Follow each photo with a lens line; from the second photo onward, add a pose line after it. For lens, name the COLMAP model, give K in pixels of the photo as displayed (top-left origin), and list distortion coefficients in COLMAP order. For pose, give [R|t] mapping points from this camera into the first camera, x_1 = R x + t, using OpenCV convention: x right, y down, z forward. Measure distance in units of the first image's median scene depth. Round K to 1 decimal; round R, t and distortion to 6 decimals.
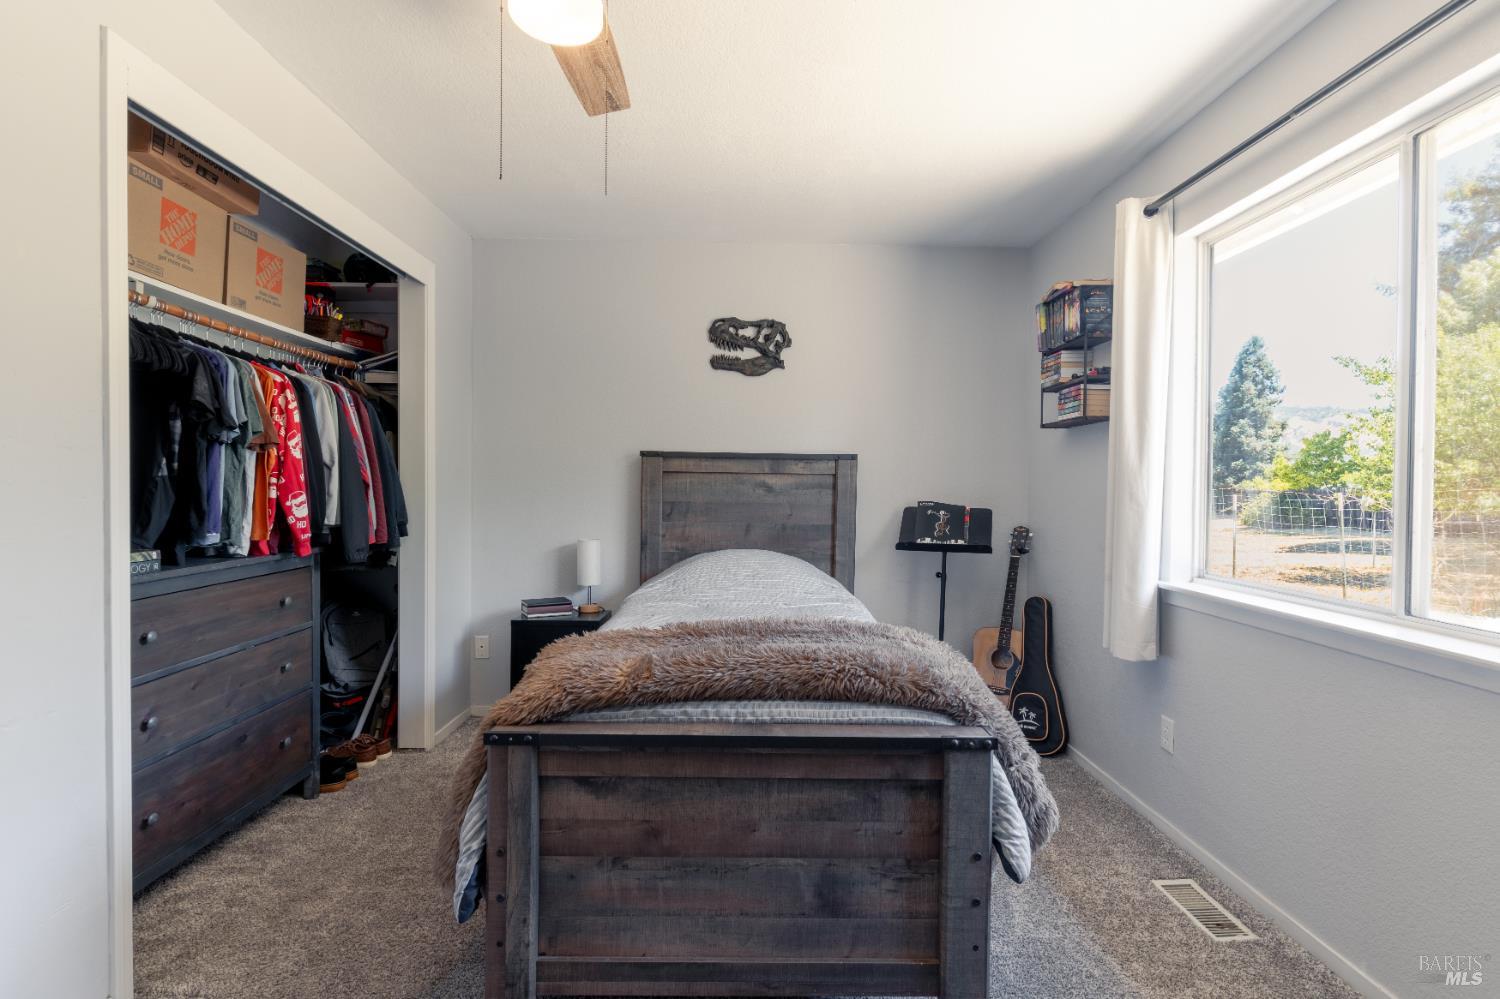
lens RADIAL K [[708.2, 0, 748.9], [0, 708.2, 497.3], [0, 0, 1]] dist [0.001279, 0.000399]
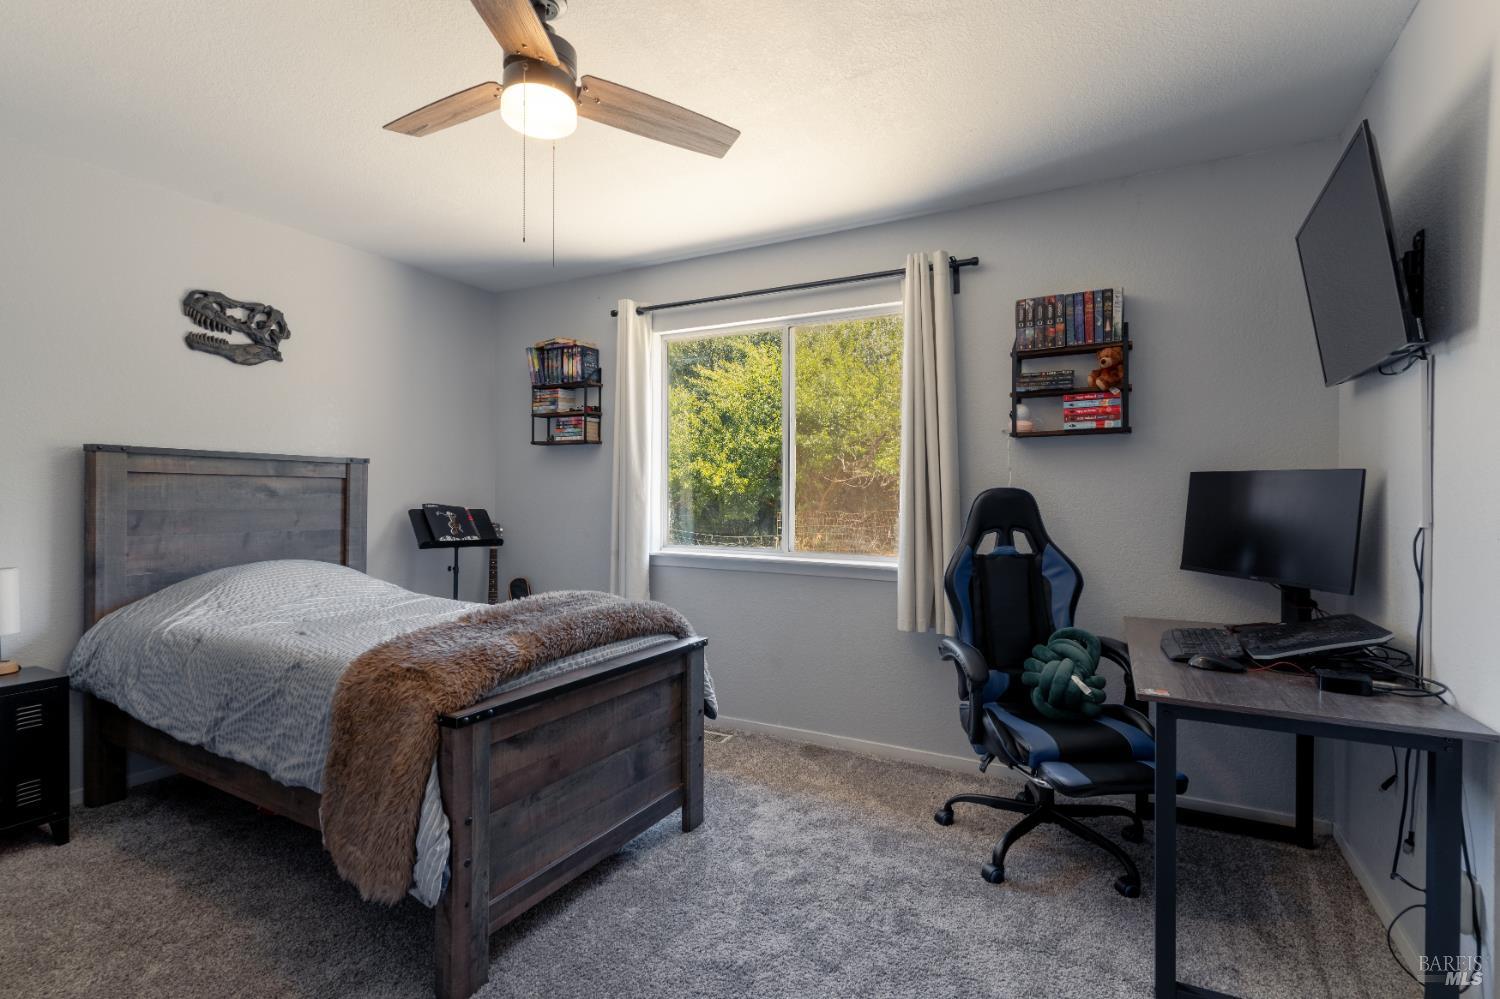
lens RADIAL K [[708.2, 0, 748.9], [0, 708.2, 497.3], [0, 0, 1]] dist [0.001279, 0.000399]
pose [[0.494296, -0.011668, 0.869216, -0.511925], [0.012694, 0.999900, 0.006203, -0.005371], [-0.869201, 0.007968, 0.494394, 0.028050]]
